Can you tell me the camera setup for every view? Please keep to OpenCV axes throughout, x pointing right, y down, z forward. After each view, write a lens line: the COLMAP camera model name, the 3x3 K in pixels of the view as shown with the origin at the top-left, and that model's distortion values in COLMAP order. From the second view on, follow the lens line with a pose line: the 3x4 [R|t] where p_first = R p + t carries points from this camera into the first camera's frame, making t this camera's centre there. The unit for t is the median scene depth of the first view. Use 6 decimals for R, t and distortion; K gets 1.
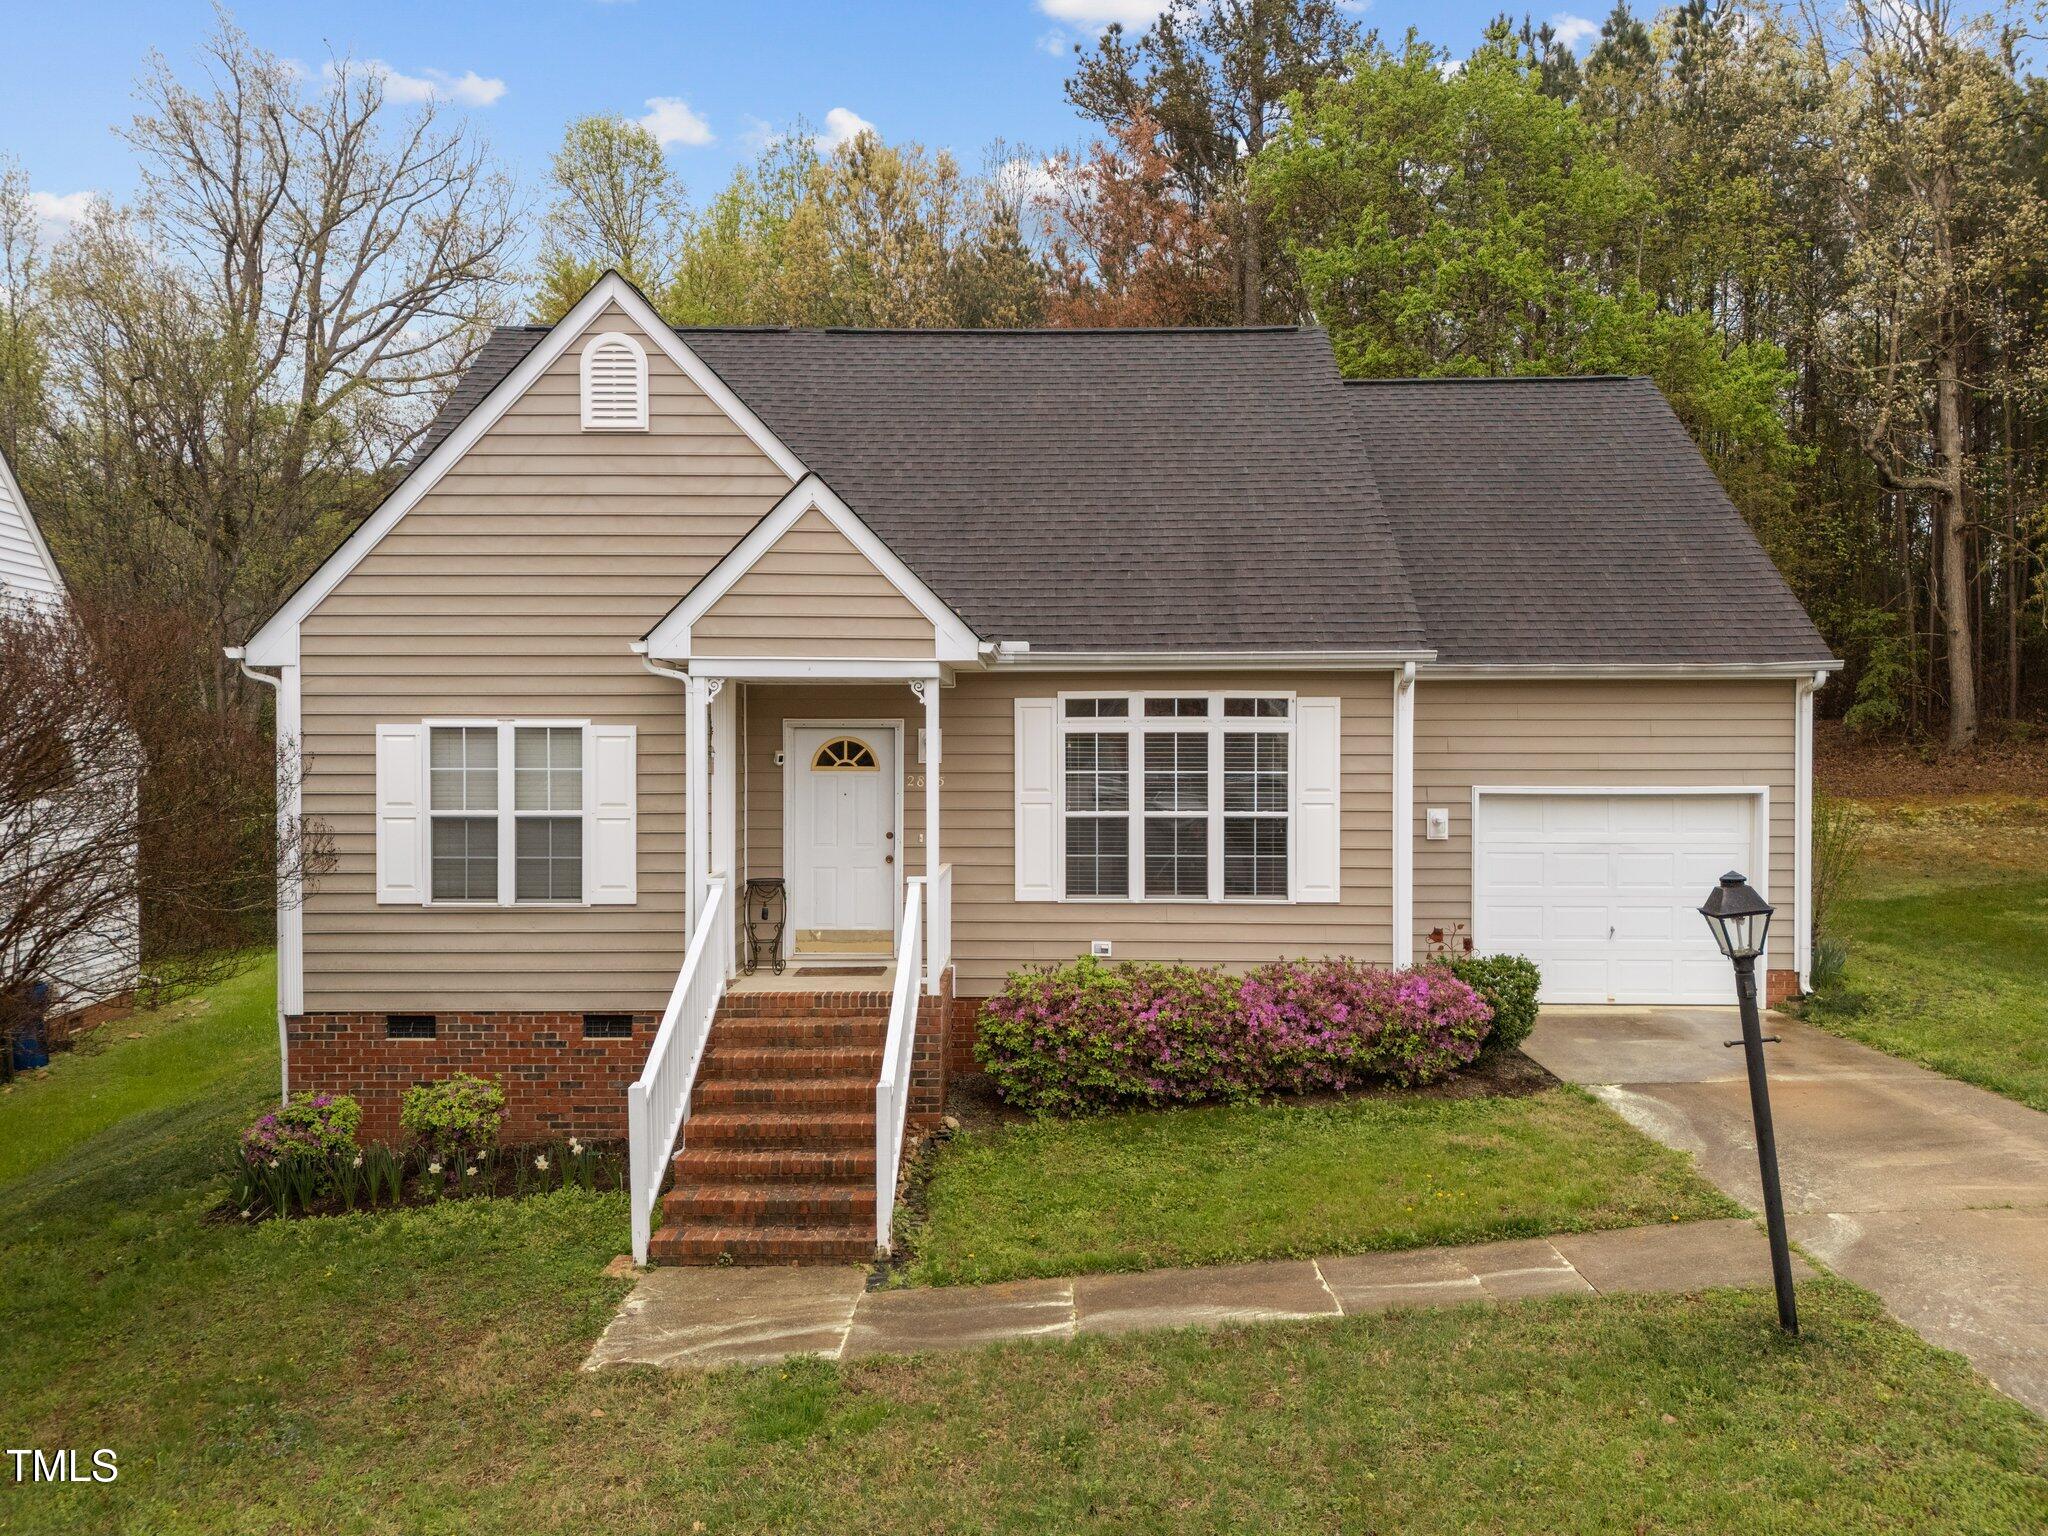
lens RADIAL K [[1511.7, 0, 1024.0], [0, 1511.7, 768.0], [0, 0, 1]] dist [0.079949, -0.140278]
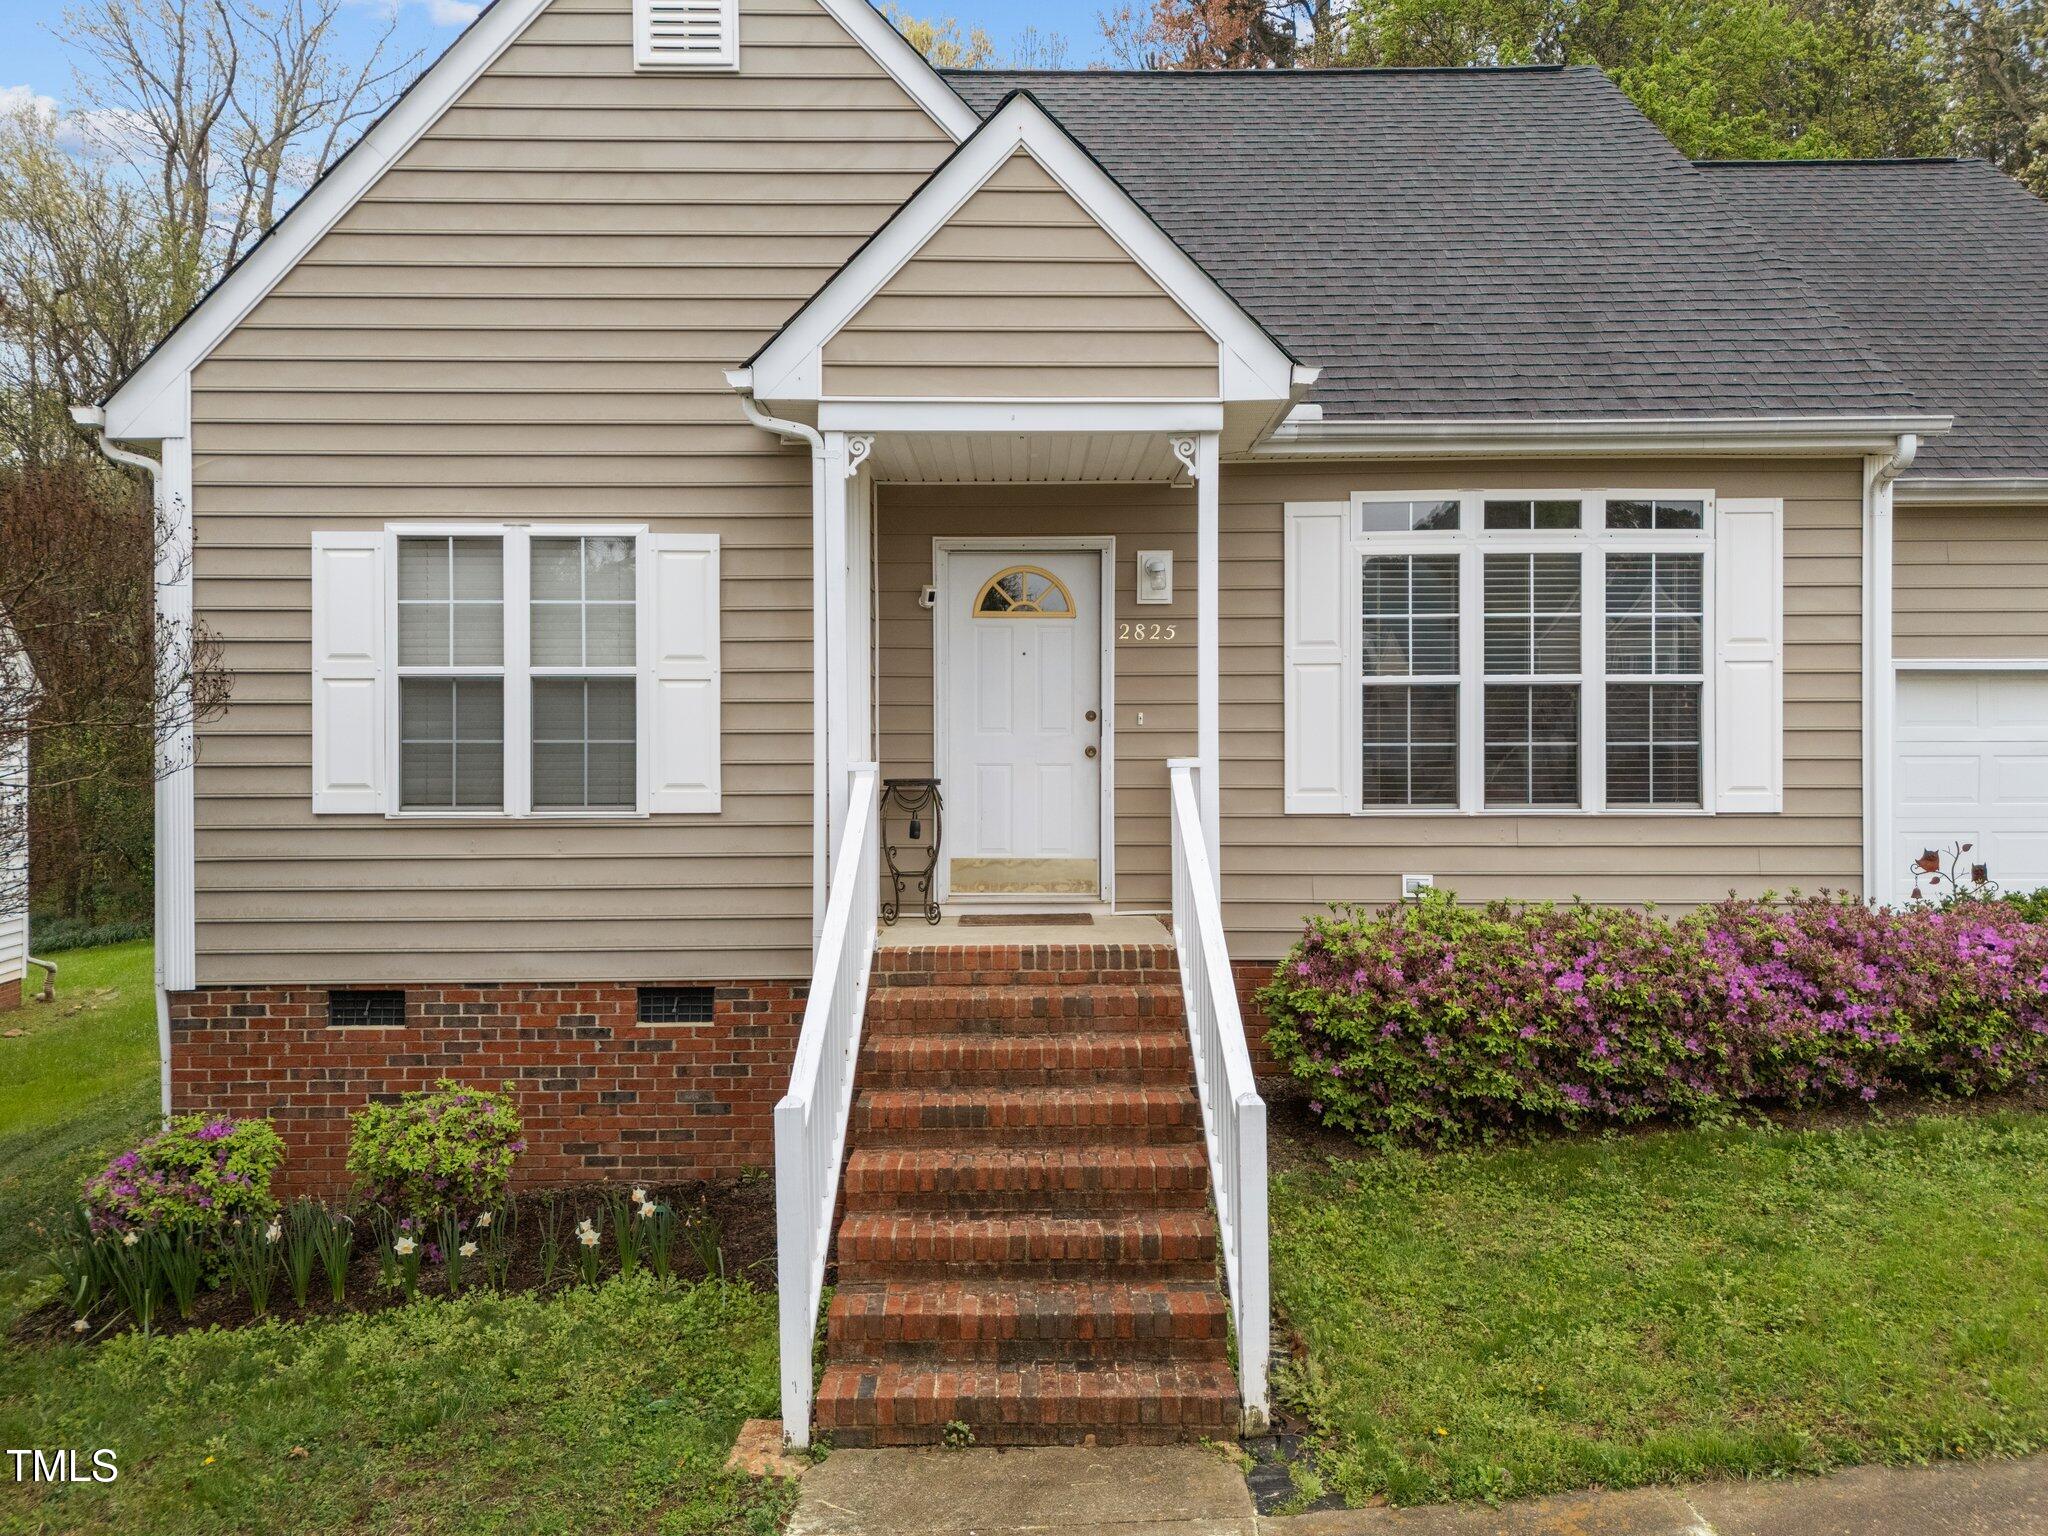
lens RADIAL K [[1523.4, 0, 1004.6], [0, 1523.4, 735.5], [0, 0, 1]] dist [0.086226, -0.128773]
pose [[0.999964, -0.005300, 0.006554, -0.139991], [0.005417, 0.999824, -0.017966, 0.069523], [-0.006458, 0.018001, 0.999817, 0.356078]]
